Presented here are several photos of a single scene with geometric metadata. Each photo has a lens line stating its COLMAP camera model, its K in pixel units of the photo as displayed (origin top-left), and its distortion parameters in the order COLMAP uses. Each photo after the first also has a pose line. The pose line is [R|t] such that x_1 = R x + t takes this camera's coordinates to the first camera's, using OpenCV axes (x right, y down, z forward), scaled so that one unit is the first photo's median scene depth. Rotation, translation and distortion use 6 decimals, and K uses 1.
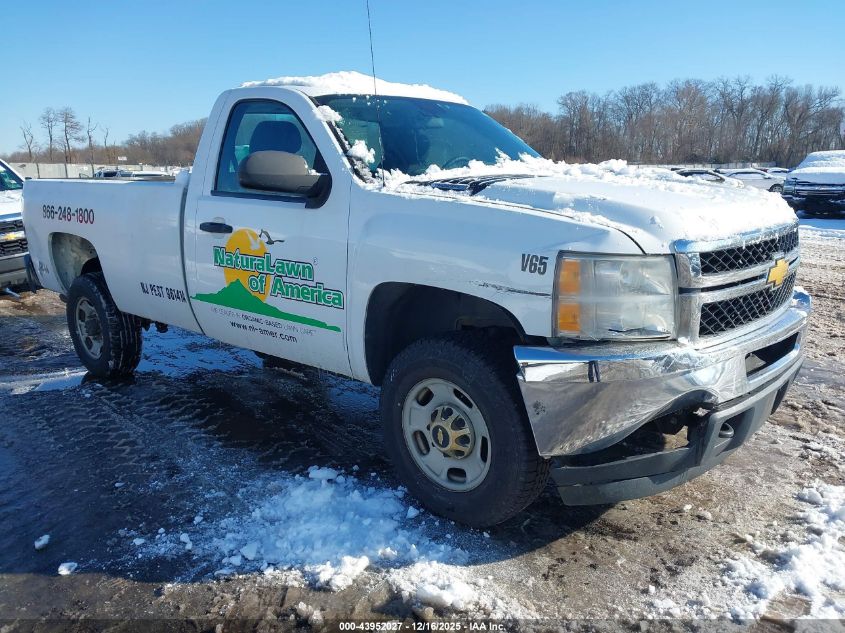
lens RADIAL K [[666.9, 0, 425.8], [0, 666.9, 317.8], [0, 0, 1]] dist [0.019827, -0.009086]
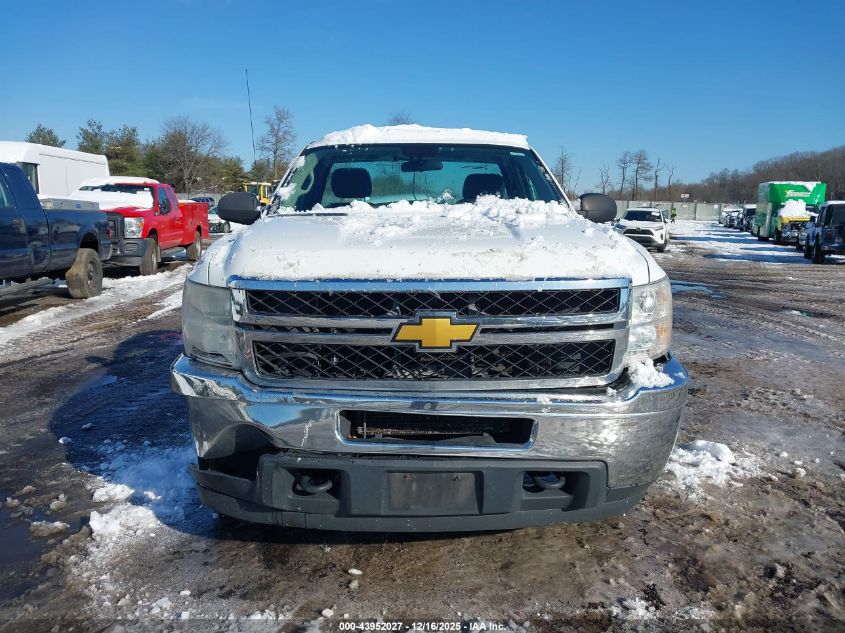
lens RADIAL K [[666.9, 0, 425.8], [0, 666.9, 317.8], [0, 0, 1]] dist [0.019827, -0.009086]
pose [[0.683071, 0.132808, -0.718175, 0.783397], [-0.170760, 0.985114, 0.019759, -0.071798], [0.710109, 0.109139, 0.695582, 0.280037]]
